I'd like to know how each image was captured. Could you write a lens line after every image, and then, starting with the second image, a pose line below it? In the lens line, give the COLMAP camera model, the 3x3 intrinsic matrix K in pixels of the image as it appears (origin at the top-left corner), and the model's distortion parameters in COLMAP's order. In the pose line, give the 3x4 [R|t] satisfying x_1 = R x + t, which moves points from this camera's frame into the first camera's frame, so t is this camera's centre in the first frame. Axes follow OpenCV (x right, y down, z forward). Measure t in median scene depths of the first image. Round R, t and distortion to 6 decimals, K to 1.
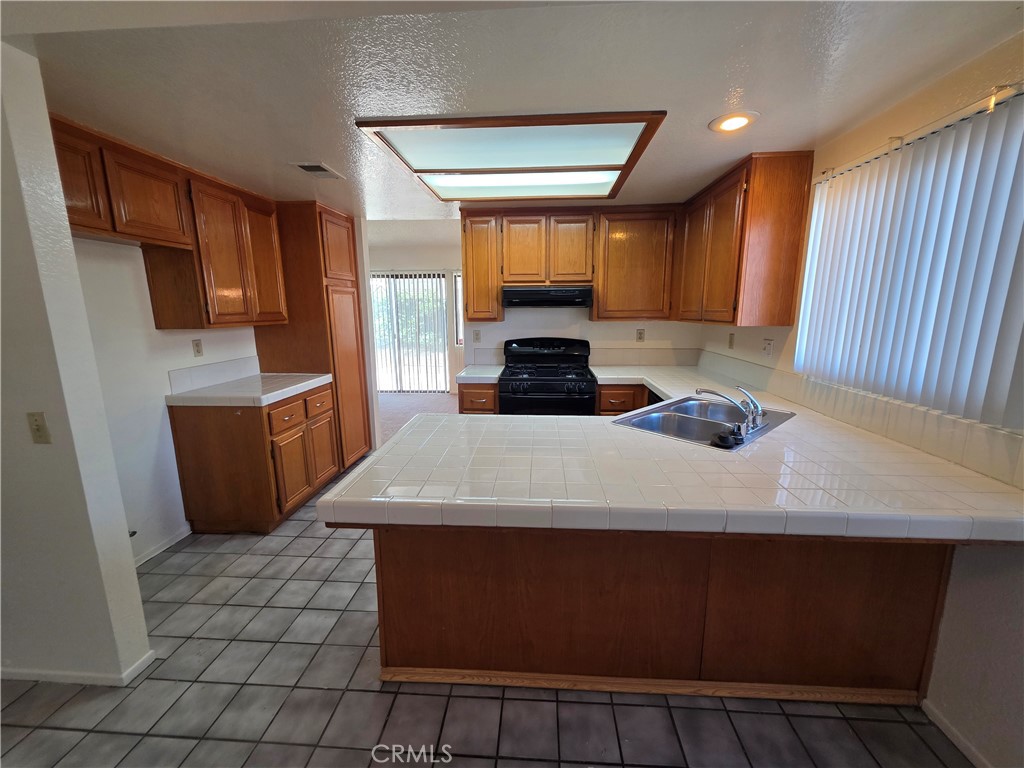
lens RADIAL K [[411.9, 0, 515.4], [0, 411.9, 383.2], [0, 0, 1]] dist [0.002065, -0.000181]
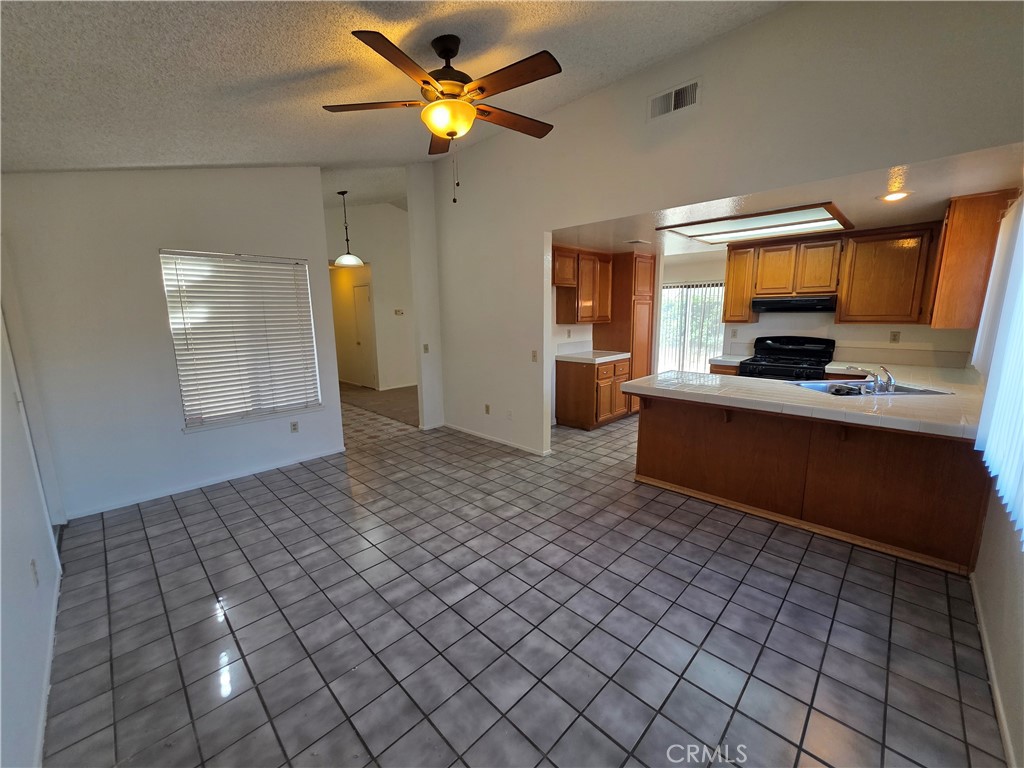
lens RADIAL K [[408.0, 0, 515.6], [0, 408.0, 383.4], [0, 0, 1]] dist [-0.000561, 0.001218]
pose [[0.764309, 0.108461, -0.635663, 0.292160], [-0.109166, 0.993288, 0.038222, 0.098433], [0.635542, 0.040179, 0.771020, -0.630363]]
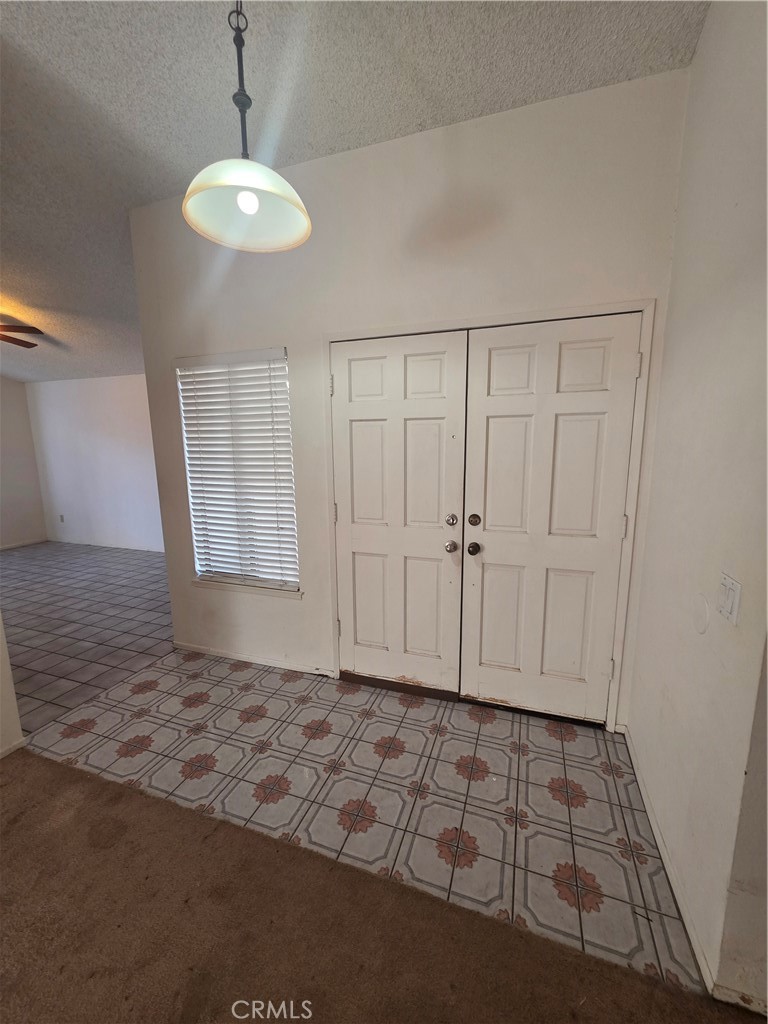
lens RADIAL K [[408.0, 0, 384.7], [0, 408.0, 514.5], [0, 0, 1]] dist [-0.000561, 0.001218]
pose [[-0.965286, -0.030223, 0.259442, -1.885537], [0.060888, 0.939880, 0.336033, -0.145947], [-0.254000, 0.340165, -0.905413, 0.818347]]
